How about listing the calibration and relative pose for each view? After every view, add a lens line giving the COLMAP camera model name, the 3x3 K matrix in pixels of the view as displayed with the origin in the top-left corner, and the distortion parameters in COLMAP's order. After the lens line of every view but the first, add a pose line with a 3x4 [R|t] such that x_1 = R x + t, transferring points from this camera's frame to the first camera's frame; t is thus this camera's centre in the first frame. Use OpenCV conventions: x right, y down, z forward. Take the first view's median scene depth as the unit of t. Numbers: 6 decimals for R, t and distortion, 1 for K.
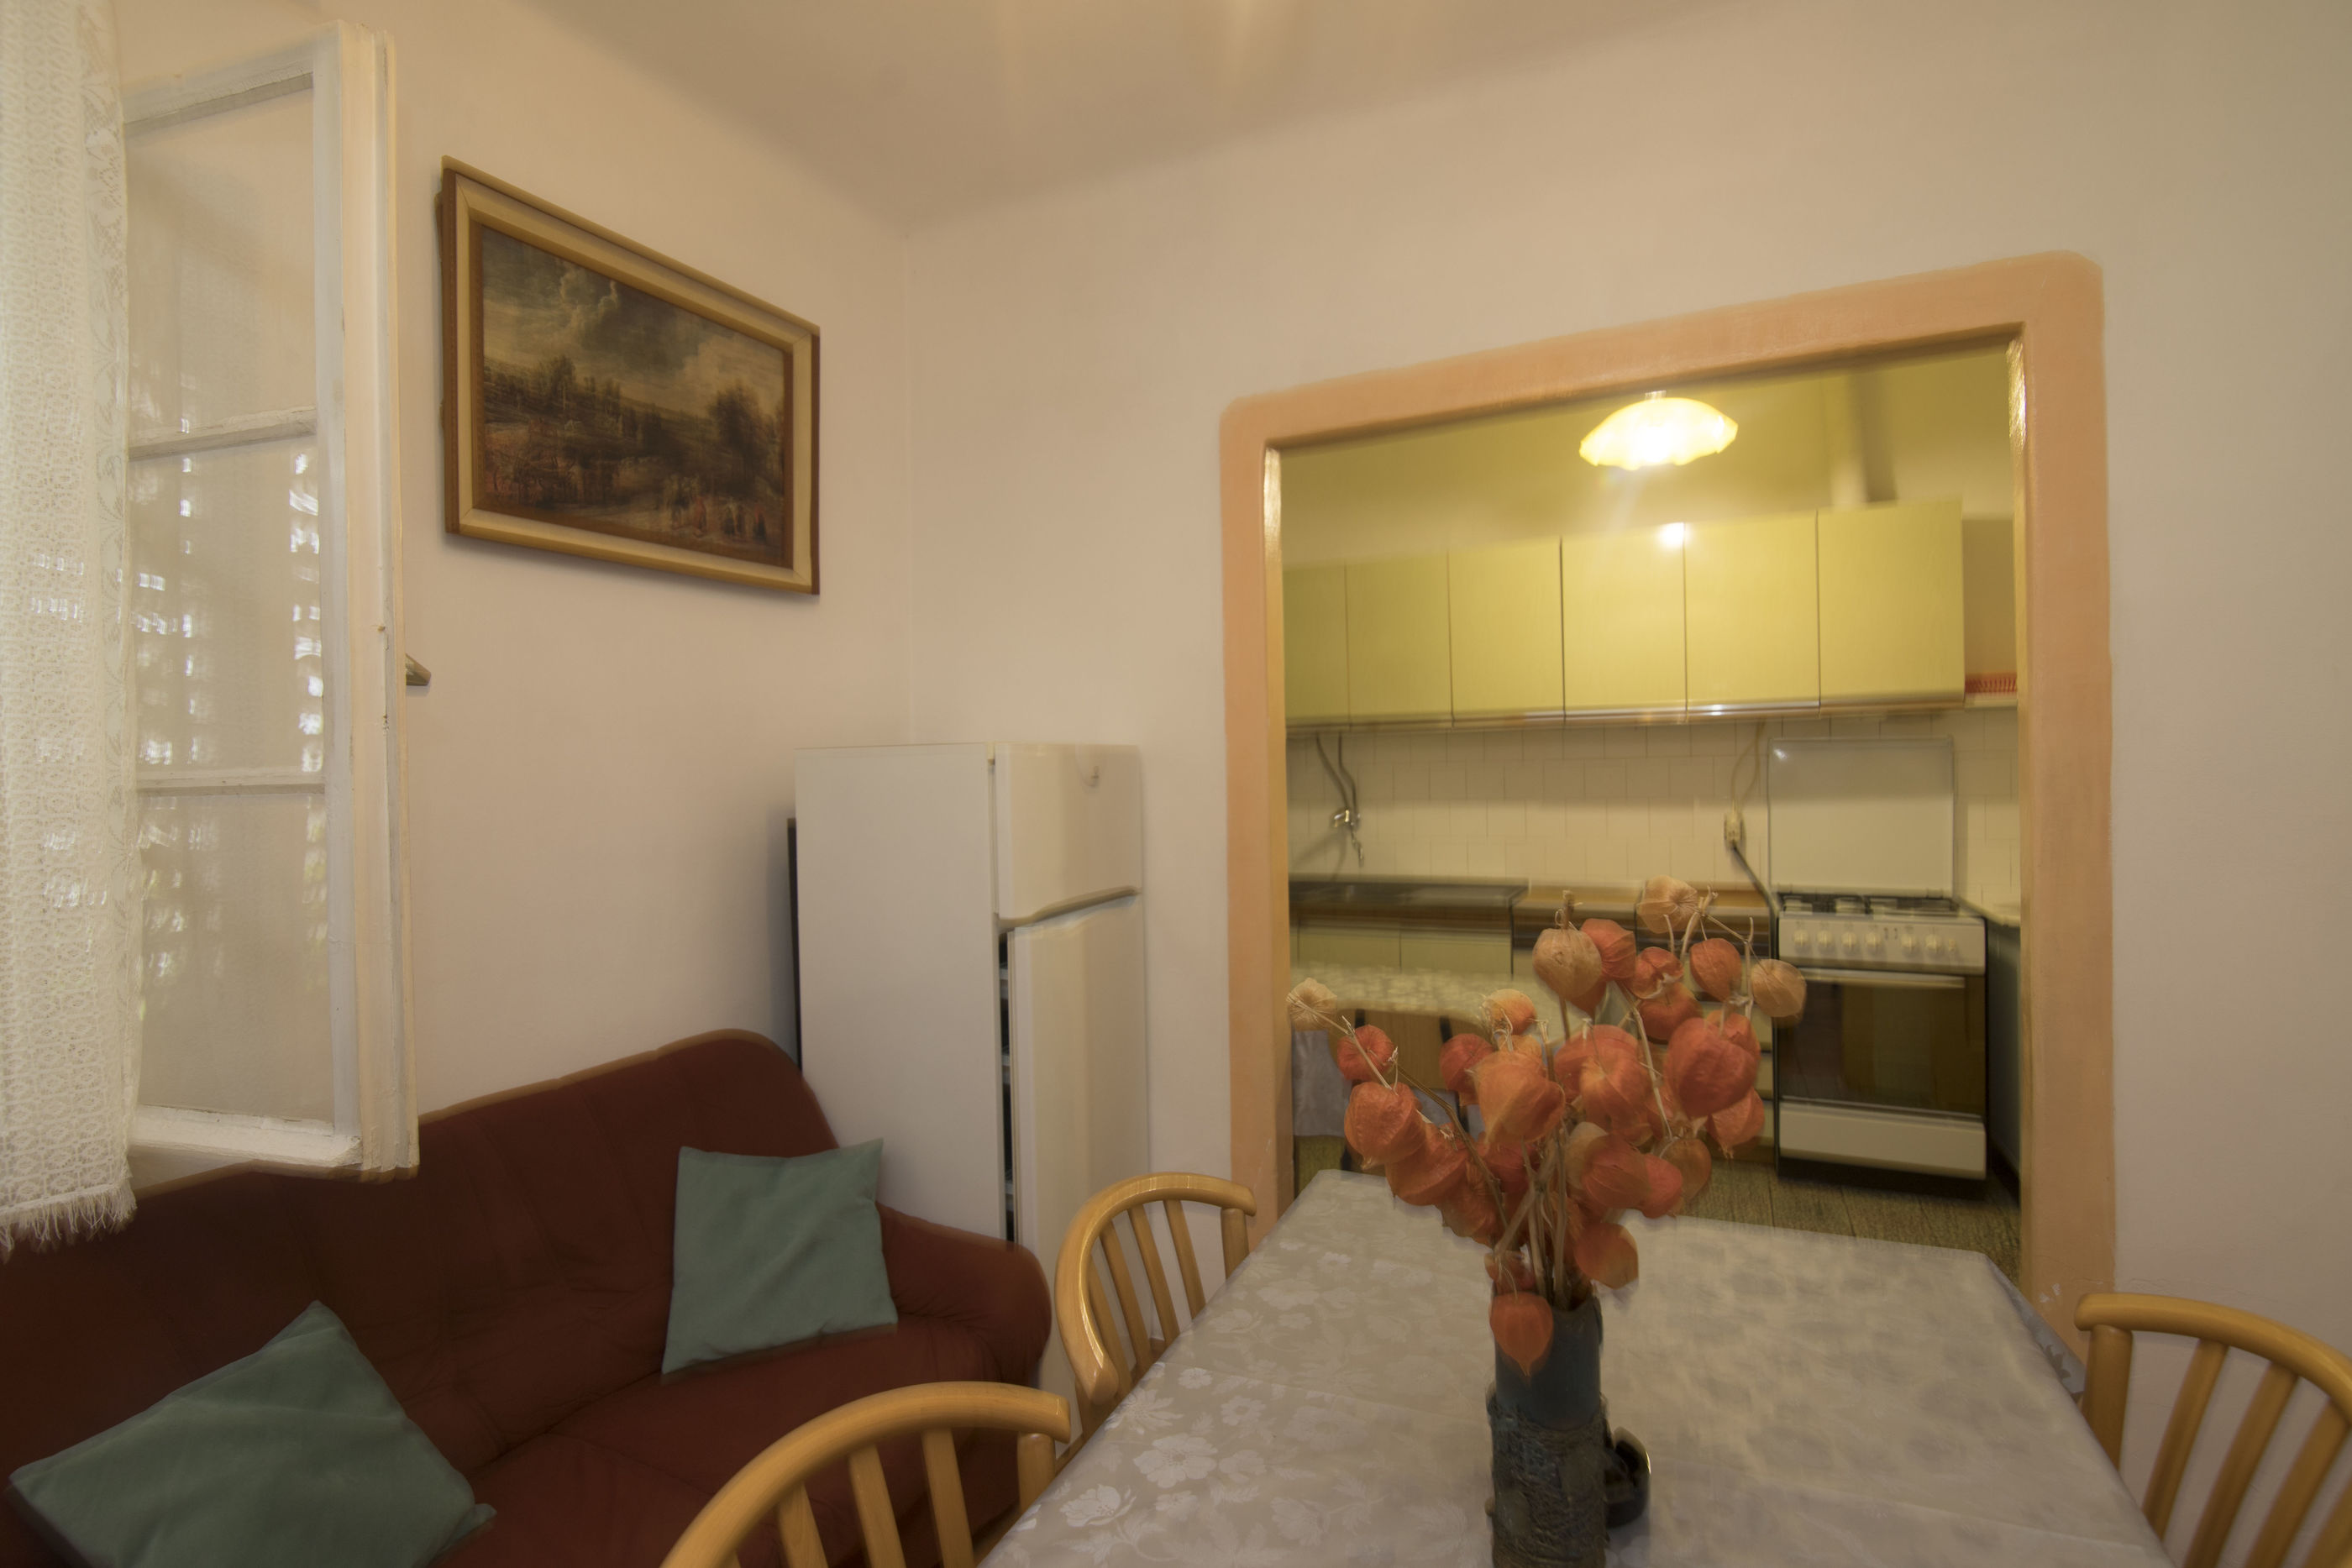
lens RADIAL K [[1129.2, 0, 1172.3], [0, 1129.2, 790.6], [0, 0, 1]] dist [-0.024139, -0.000026]
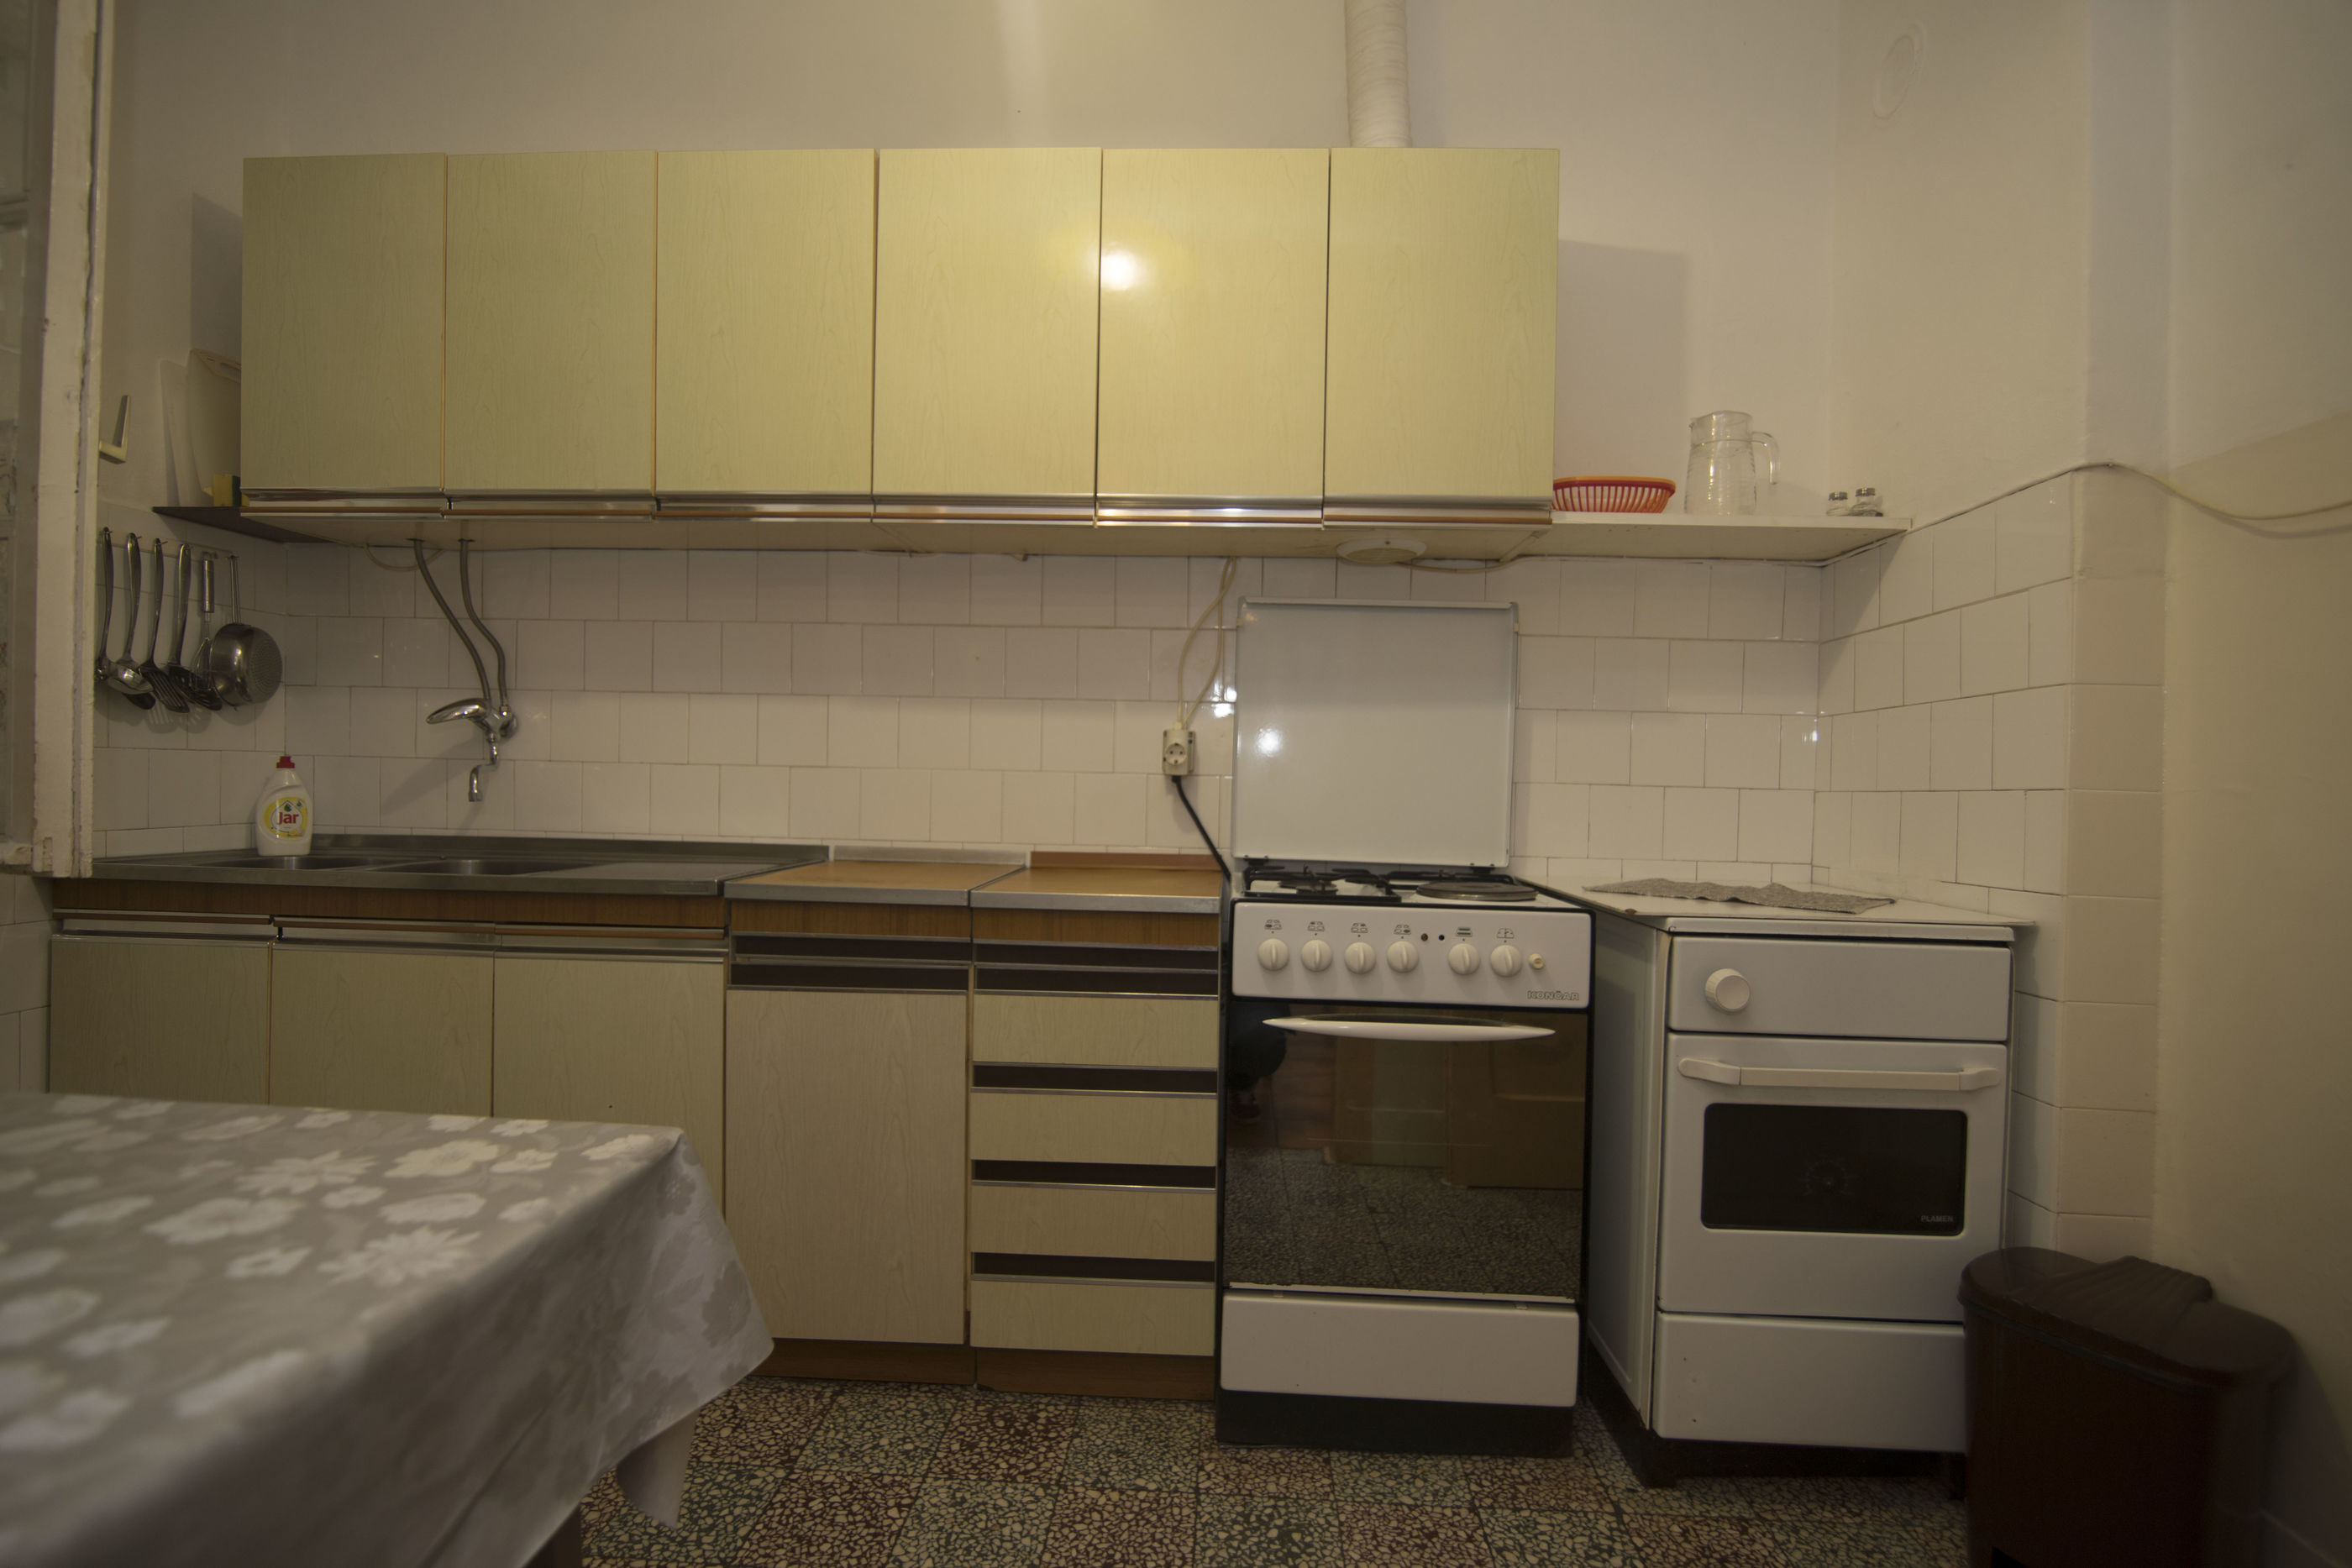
lens RADIAL K [[1087.3, 0, 1182.5], [0, 1087.3, 791.6], [0, 0, 1]] dist [-0.021752, 0.001070]
pose [[0.916425, 0.035448, 0.398633, 0.327710], [-0.037317, 0.999299, -0.003072, 0.064246], [-0.398462, -0.012061, 0.917105, 0.571673]]
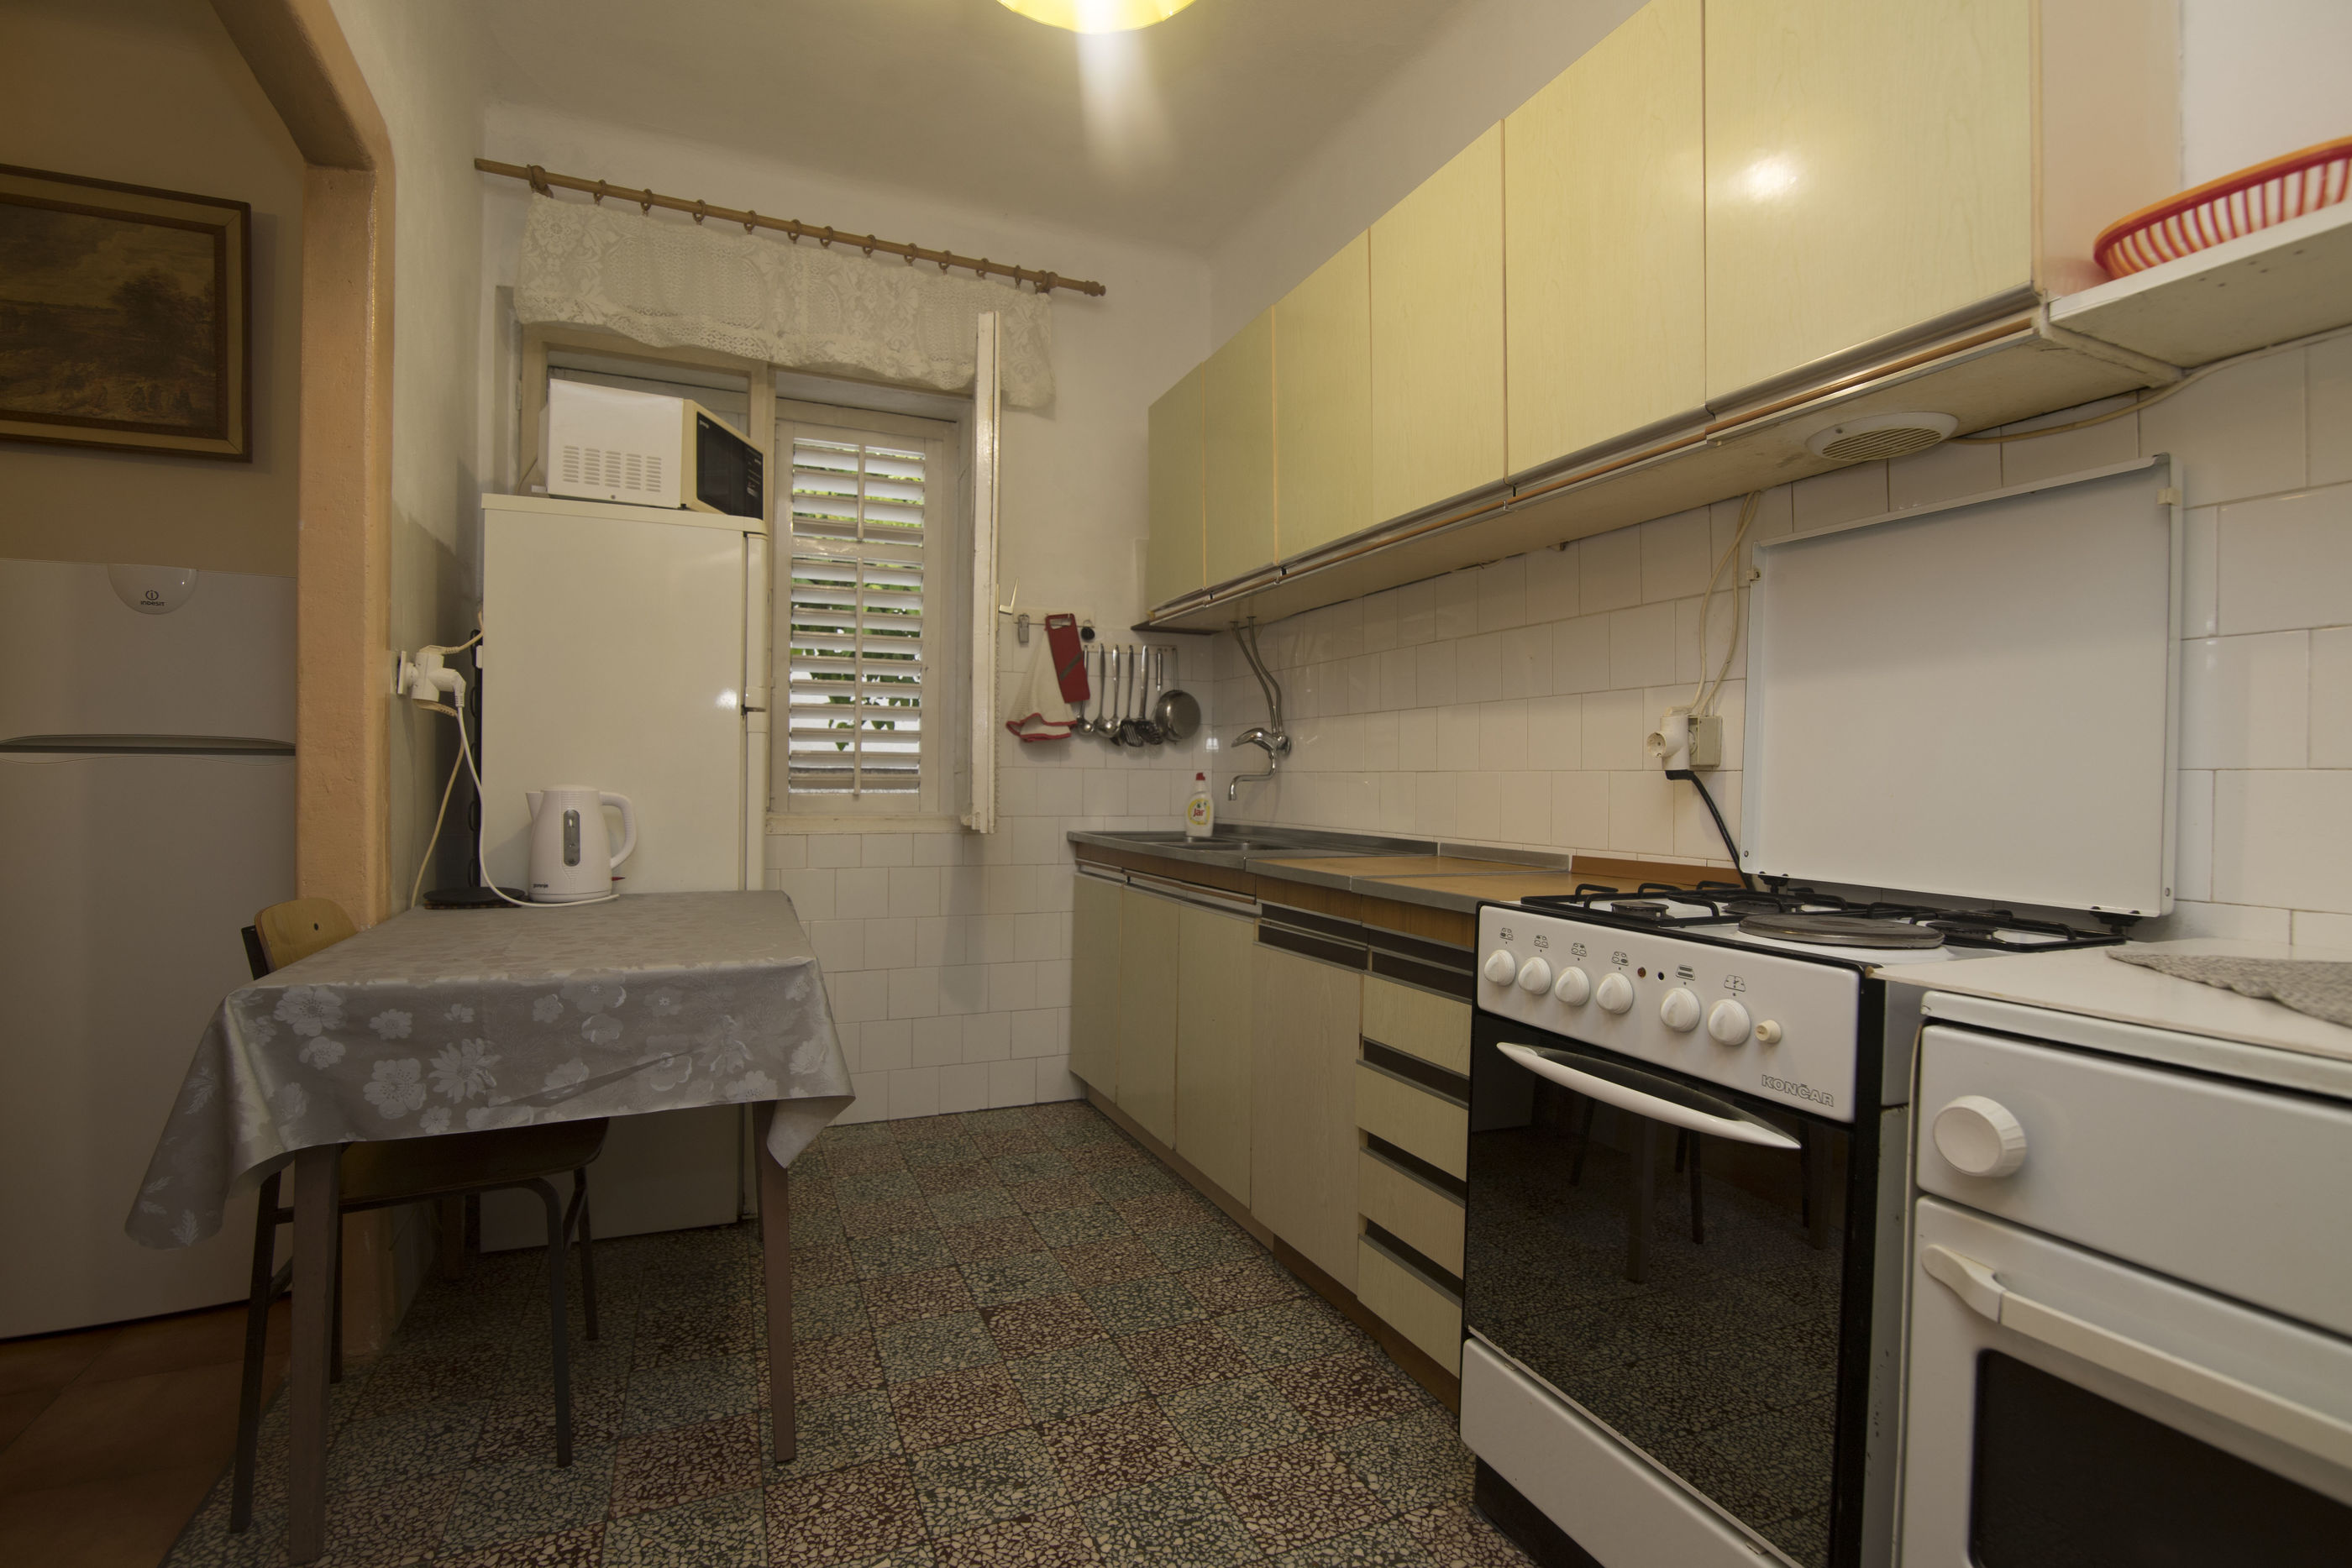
lens RADIAL K [[1087.3, 0, 1182.5], [0, 1087.3, 791.6], [0, 0, 1]] dist [-0.021752, 0.001070]
pose [[0.761108, 0.036387, -0.647604, 0.721472], [-0.033182, 0.999302, 0.017150, 0.062037], [0.647776, 0.008435, 0.761784, 0.594072]]
